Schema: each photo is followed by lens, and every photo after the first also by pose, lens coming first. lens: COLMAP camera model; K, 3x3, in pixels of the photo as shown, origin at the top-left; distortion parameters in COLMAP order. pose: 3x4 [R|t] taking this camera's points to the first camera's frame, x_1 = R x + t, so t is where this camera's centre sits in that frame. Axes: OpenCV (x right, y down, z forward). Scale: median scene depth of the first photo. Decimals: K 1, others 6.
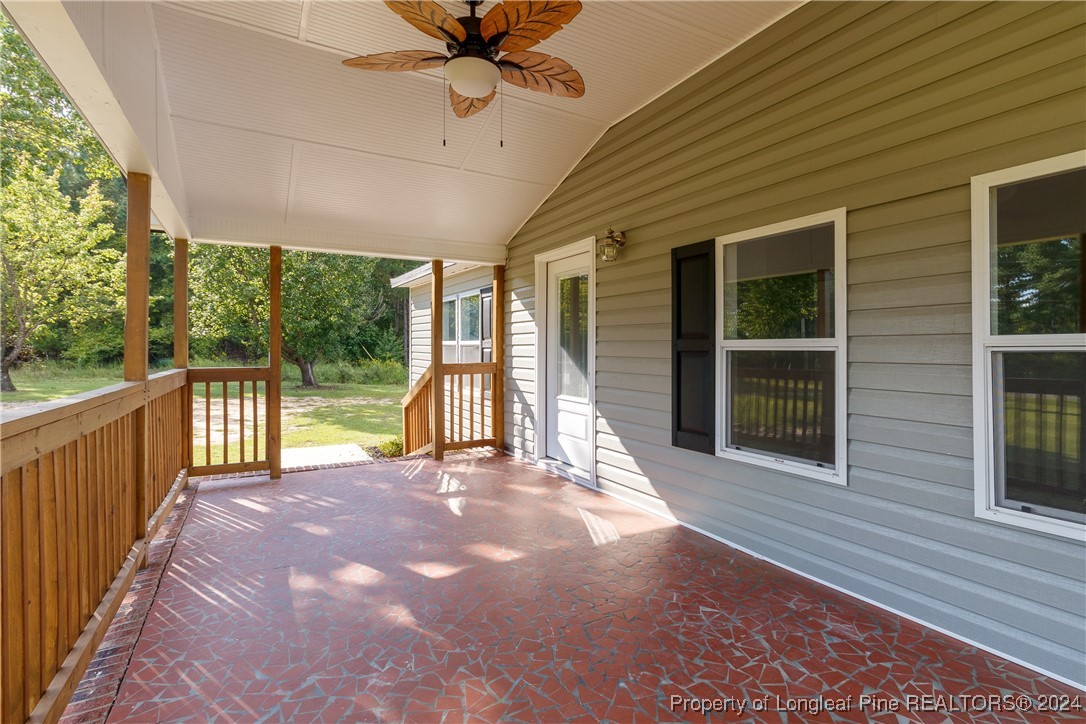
lens RADIAL K [[507.5, 0, 543.0], [0, 507.5, 362.0], [0, 0, 1]] dist [-0.012280, 0.000509]
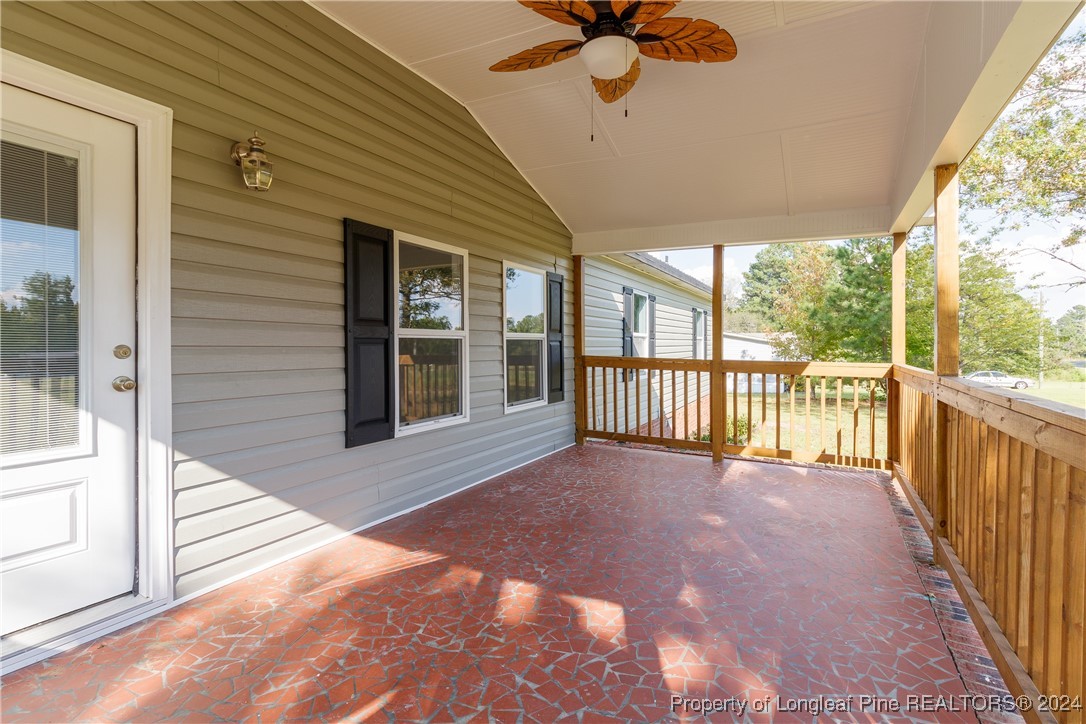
lens RADIAL K [[498.4, 0, 557.1], [0, 498.4, 353.5], [0, 0, 1]] dist [-0.014008, -0.000073]
pose [[-0.533396, -0.026539, 0.845449, -0.721497], [0.011357, 0.999193, 0.038530, -0.026672], [-0.845789, 0.030154, -0.532664, 1.287476]]
